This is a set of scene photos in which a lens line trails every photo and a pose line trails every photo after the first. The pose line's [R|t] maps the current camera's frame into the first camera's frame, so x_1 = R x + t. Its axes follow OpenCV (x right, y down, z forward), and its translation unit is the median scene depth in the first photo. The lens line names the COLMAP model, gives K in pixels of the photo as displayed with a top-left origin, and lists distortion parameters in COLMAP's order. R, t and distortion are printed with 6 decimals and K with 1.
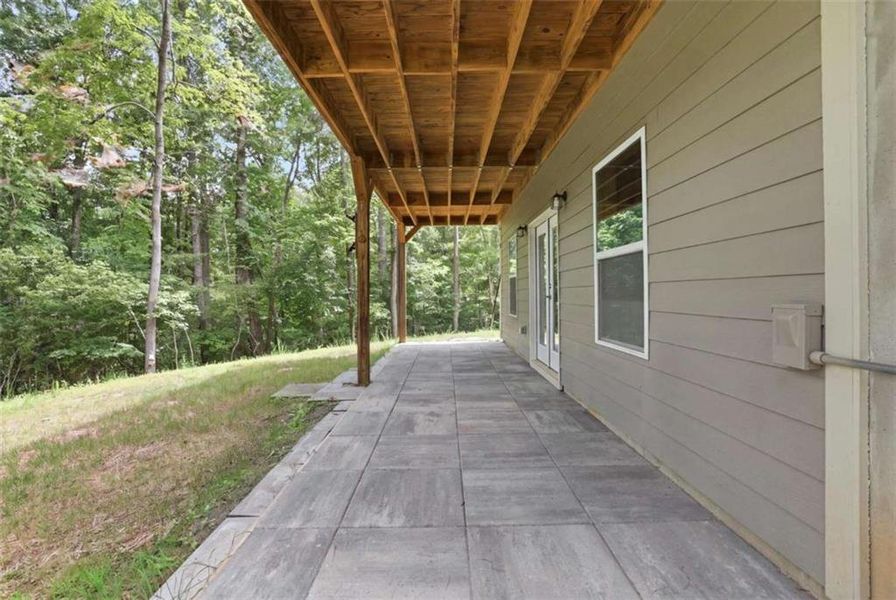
lens RADIAL K [[391.4, 0, 448.1], [0, 391.4, 293.4], [0, 0, 1]] dist [-0.018735, 0.003764]
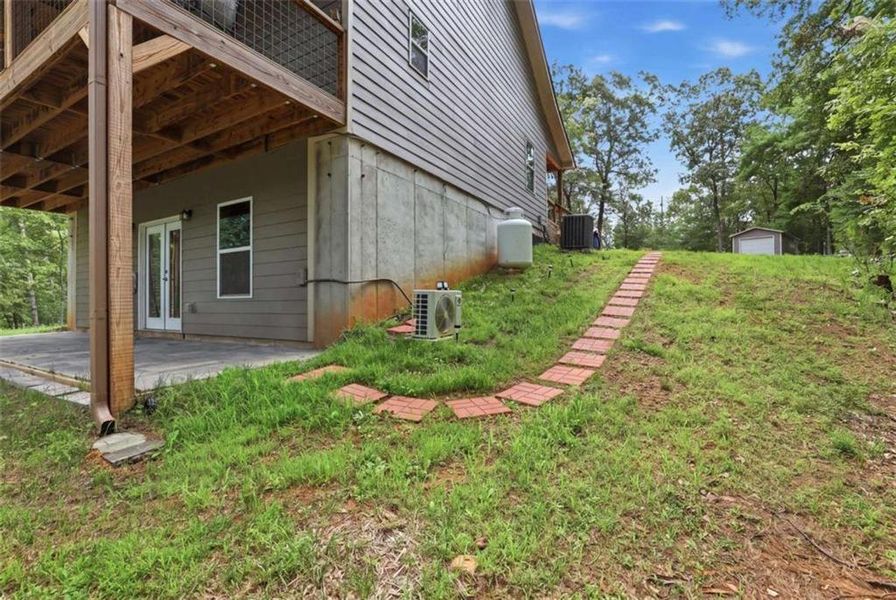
lens RADIAL K [[391.4, 0, 448.3], [0, 391.4, 299.8], [0, 0, 1]] dist [-0.018735, 0.003764]
pose [[0.494384, 0.002869, 0.869239, -0.924220], [0.008618, 0.999929, -0.008202, 0.212441], [-0.869201, 0.011547, 0.494324, -1.155935]]
